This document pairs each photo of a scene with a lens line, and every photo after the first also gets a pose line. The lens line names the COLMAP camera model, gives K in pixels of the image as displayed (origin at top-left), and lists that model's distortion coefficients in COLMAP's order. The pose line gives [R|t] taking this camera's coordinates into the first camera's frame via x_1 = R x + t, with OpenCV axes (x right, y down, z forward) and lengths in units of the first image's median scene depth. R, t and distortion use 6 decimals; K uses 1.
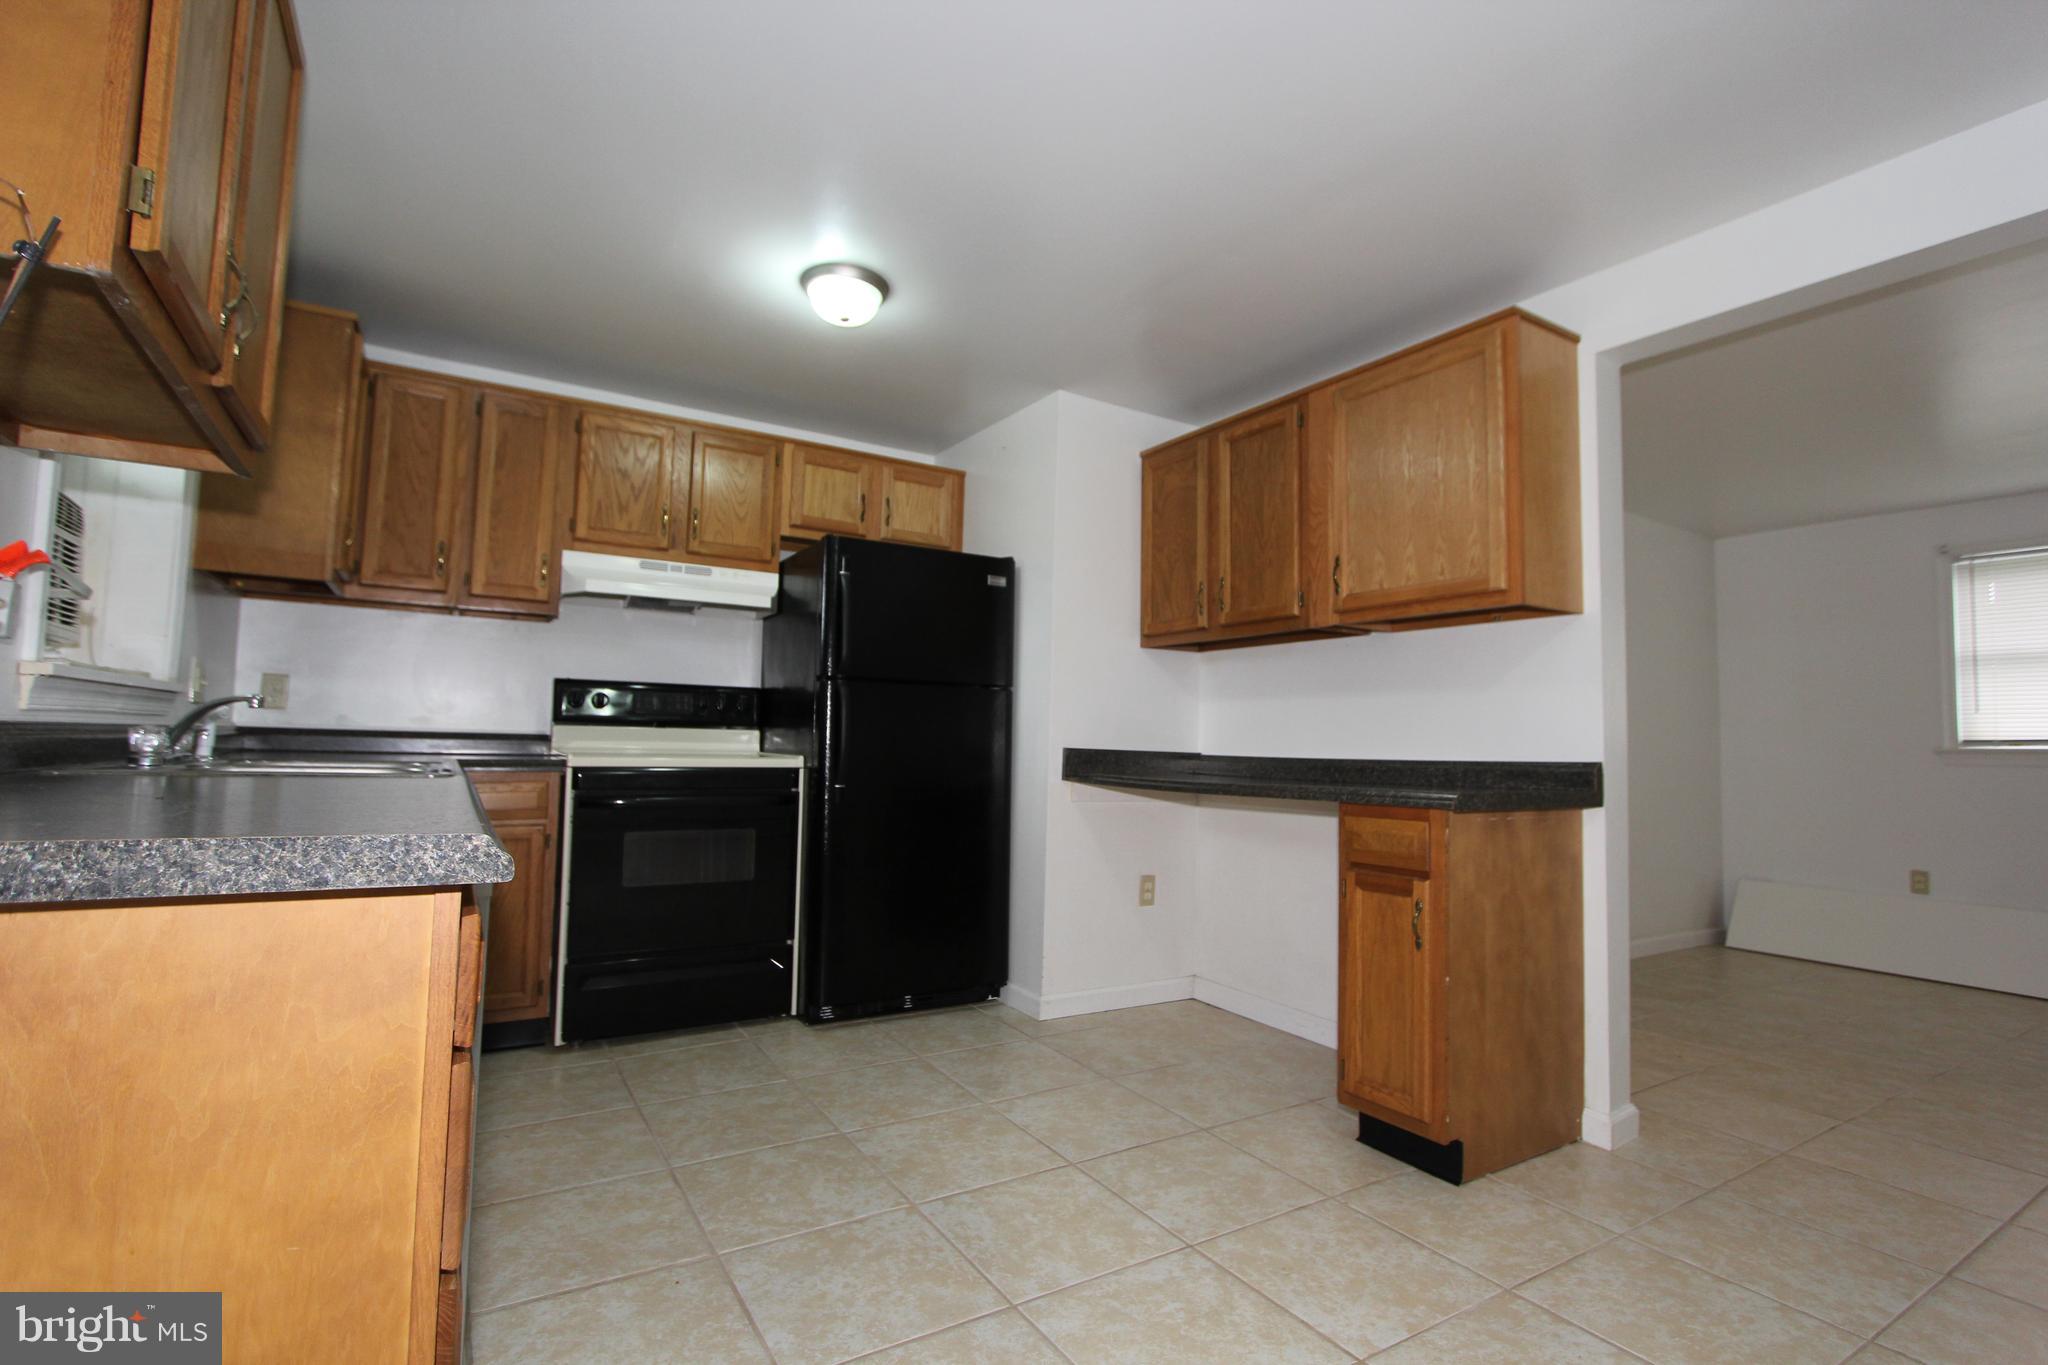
lens RADIAL K [[950.4, 0, 1019.5], [0, 950.4, 682.7], [0, 0, 1]] dist [-0.022717, 0.004233]
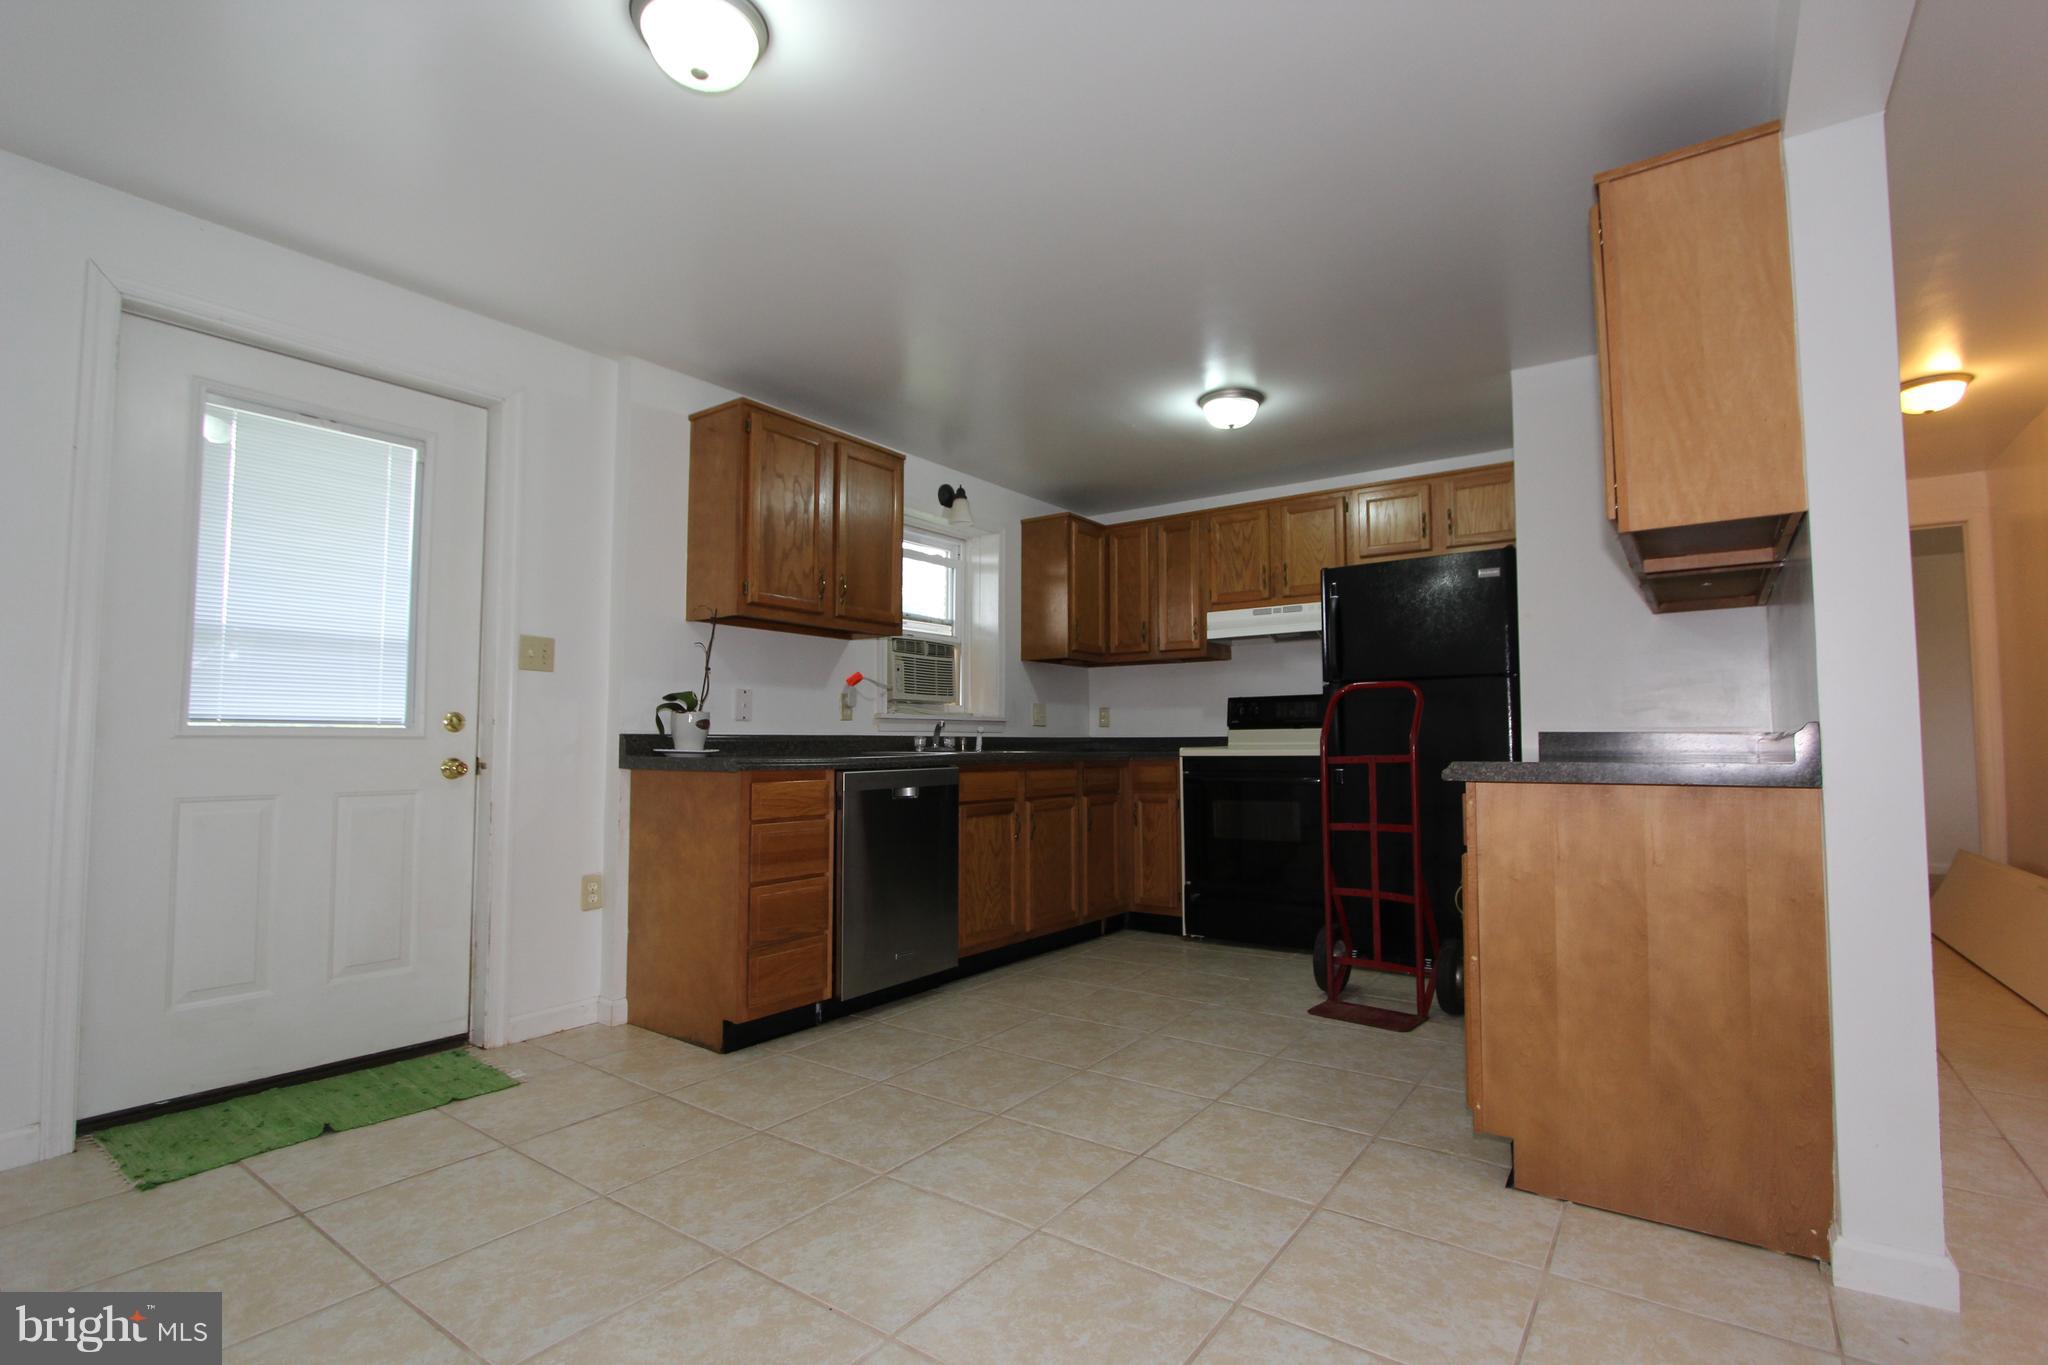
lens RADIAL K [[949.0, 0, 1024.0], [0, 949.0, 682.5], [0, 0, 1]] dist [-0.023987, 0.005713]
pose [[0.385208, -0.083034, -0.919086, 0.934297], [0.068395, 0.995774, -0.061296, 0.050676], [0.920292, -0.039249, 0.389259, 0.176969]]
